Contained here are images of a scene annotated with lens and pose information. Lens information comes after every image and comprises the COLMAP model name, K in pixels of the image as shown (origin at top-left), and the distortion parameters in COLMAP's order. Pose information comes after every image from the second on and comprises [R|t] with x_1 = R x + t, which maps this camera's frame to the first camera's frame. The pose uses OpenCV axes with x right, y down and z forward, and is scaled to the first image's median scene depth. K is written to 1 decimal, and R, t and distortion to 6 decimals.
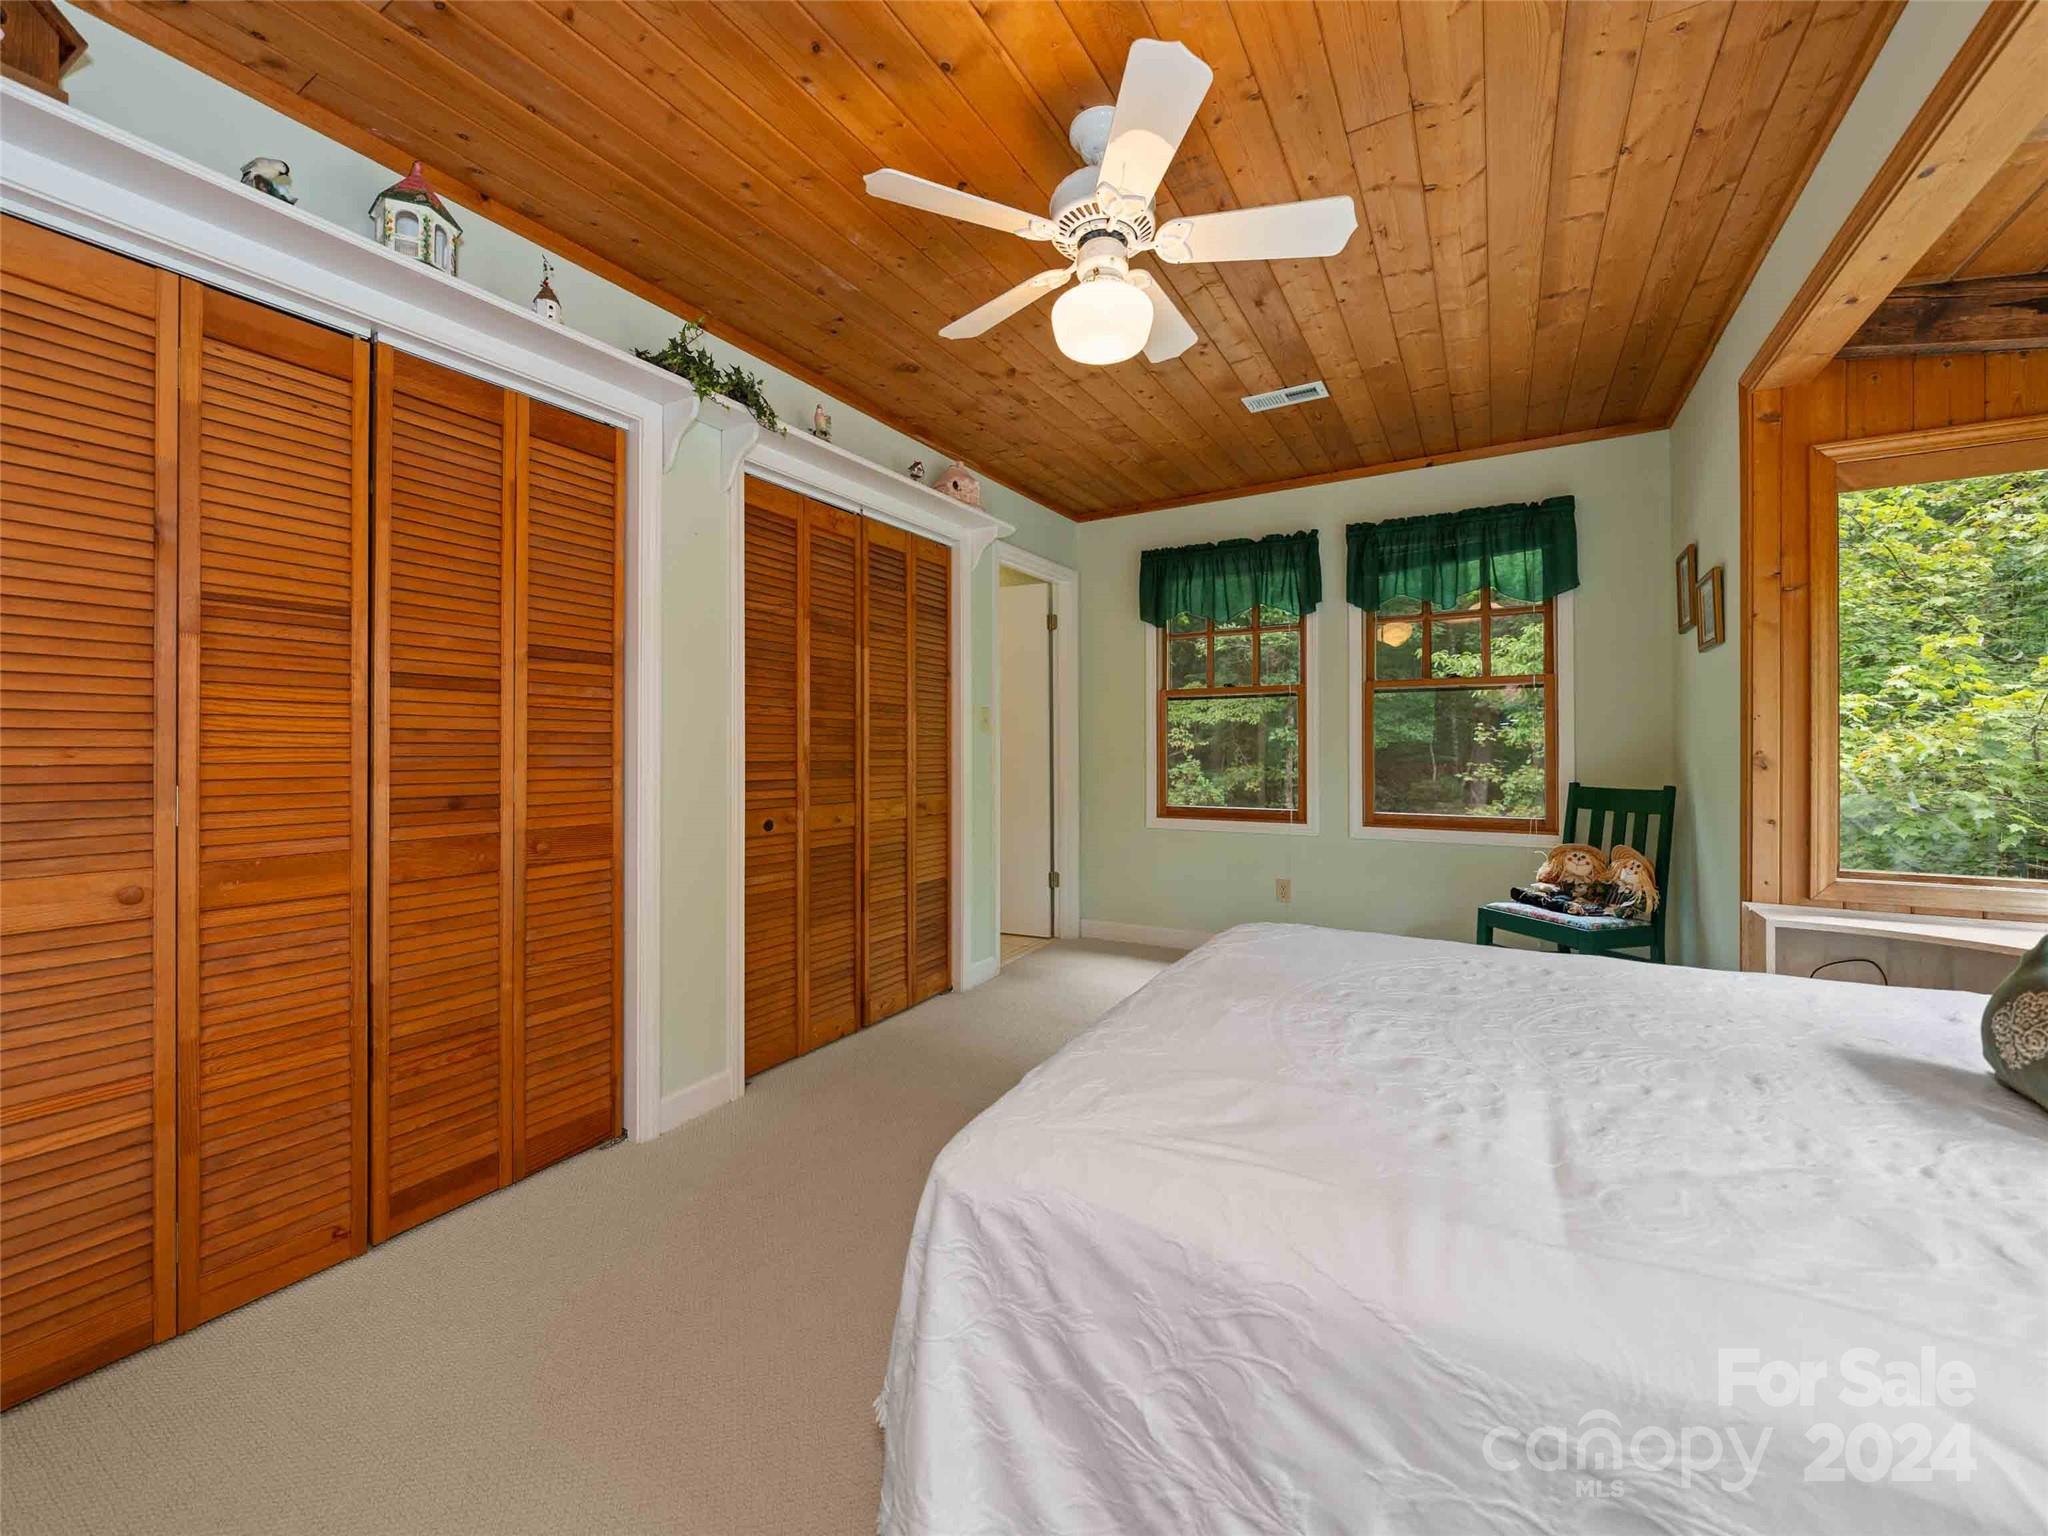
lens RADIAL K [[807.0, 0, 1033.8], [0, 807.0, 750.2], [0, 0, 1]] dist [-0.004823, 0.000126]
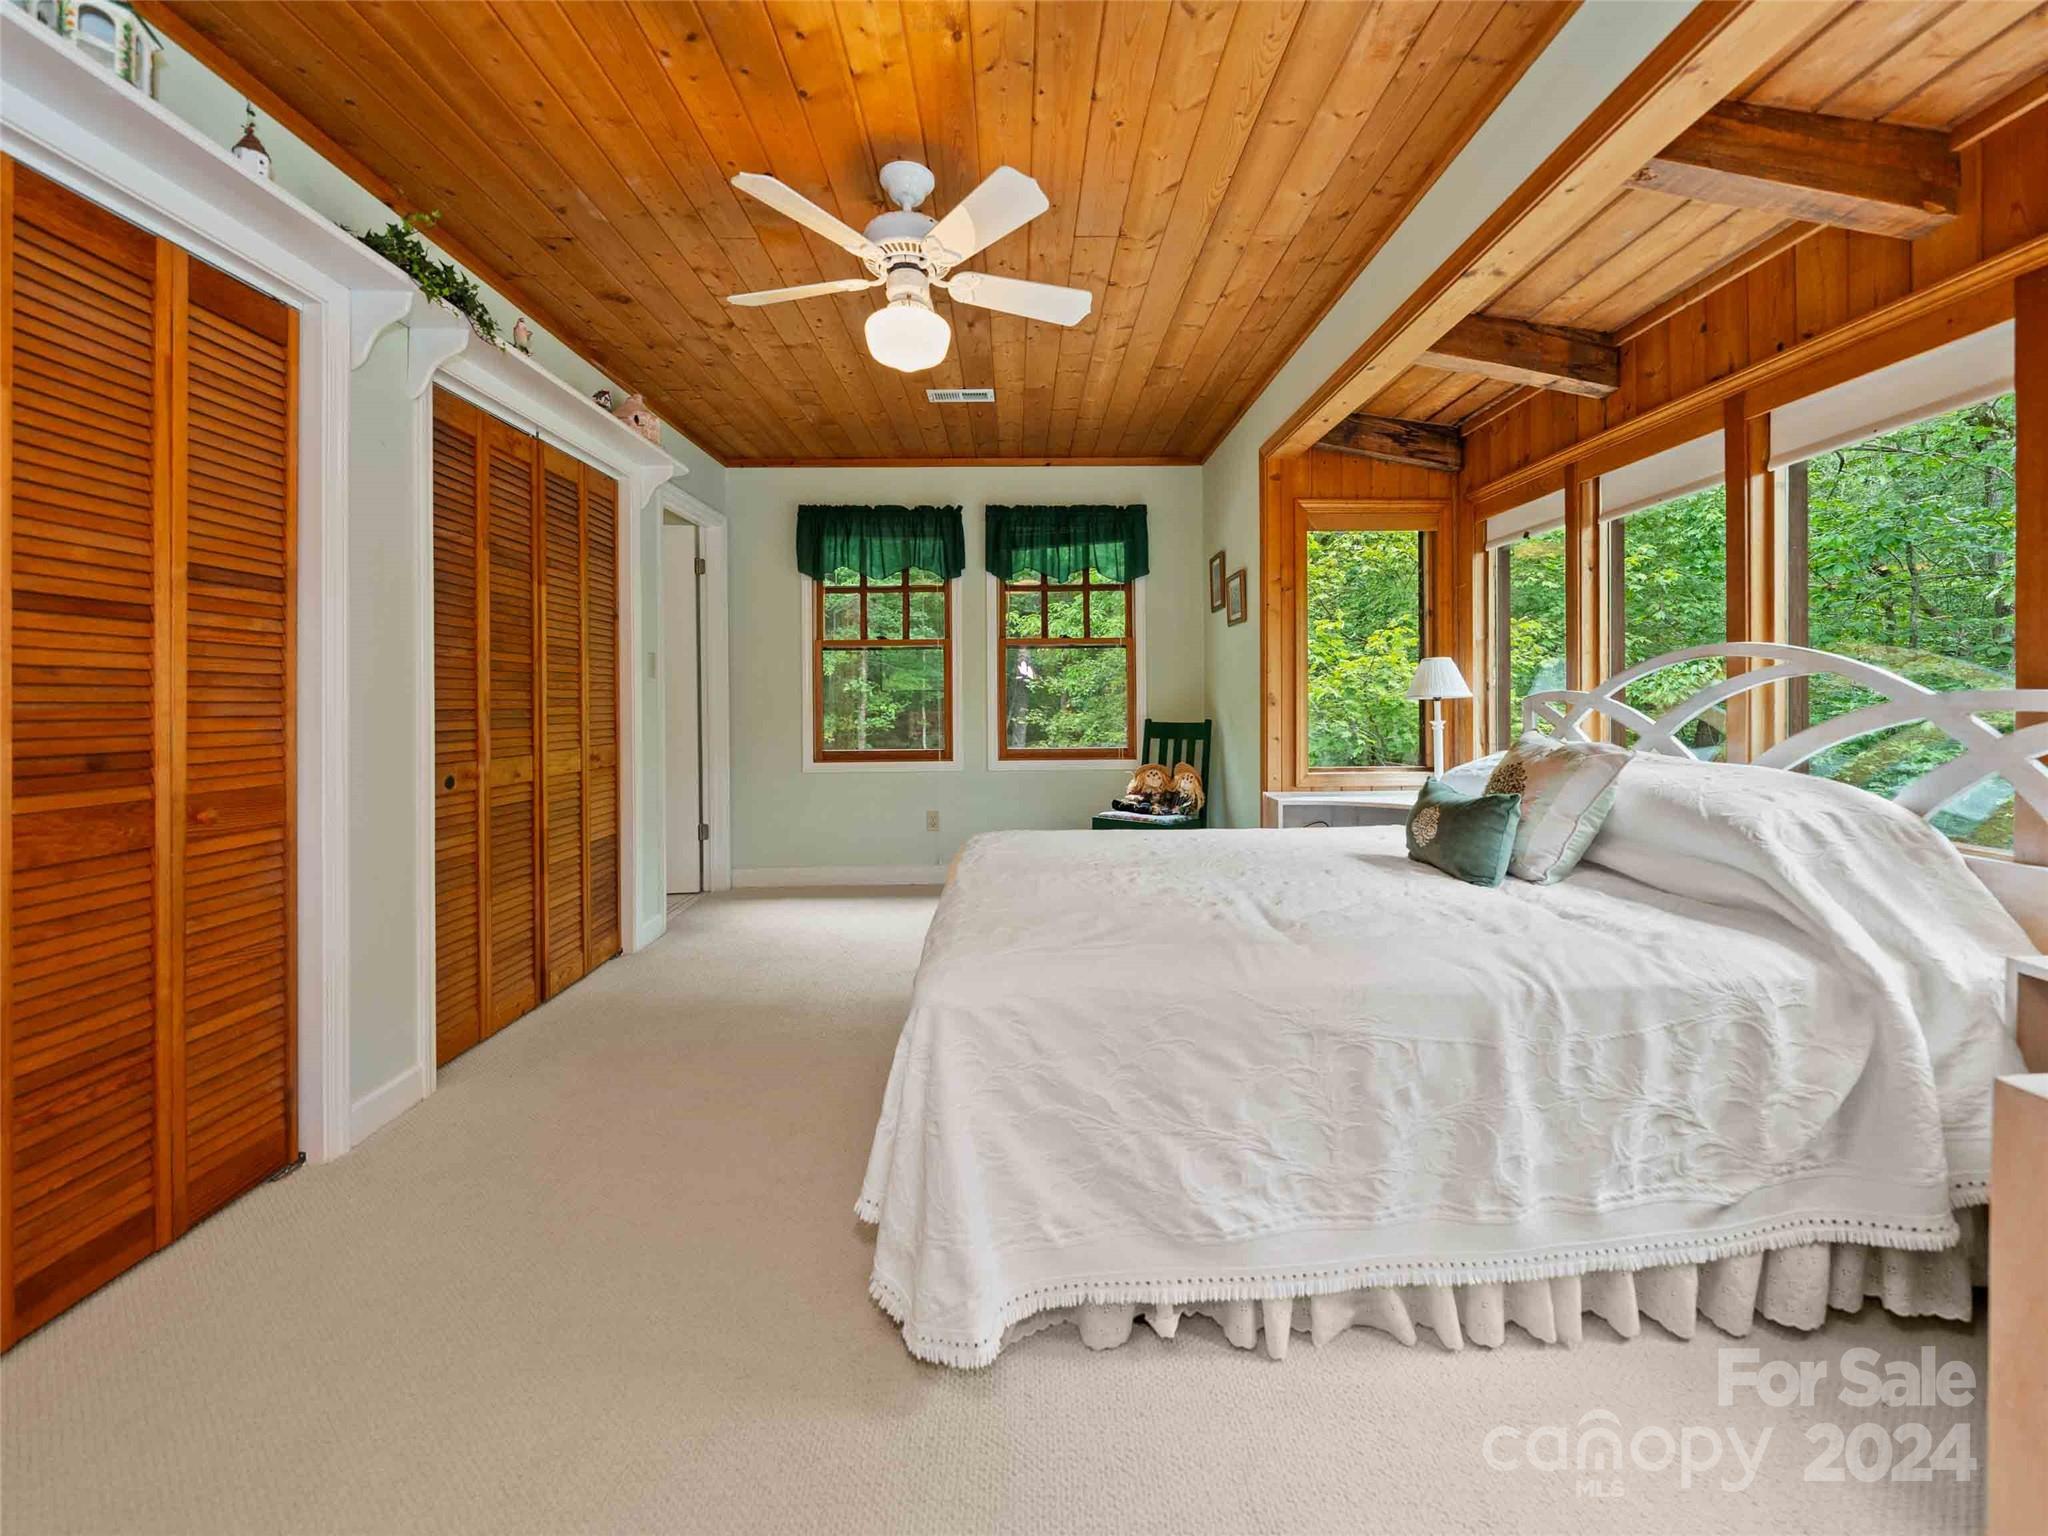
lens RADIAL K [[807.0, 0, 1050.9], [0, 807.0, 704.1], [0, 0, 1]] dist [-0.004823, 0.000126]
pose [[0.855268, -0.010460, 0.518081, -0.220774], [0.008783, 0.999945, 0.005691, 0.008577], [-0.518112, -0.000317, 0.855313, -0.087641]]
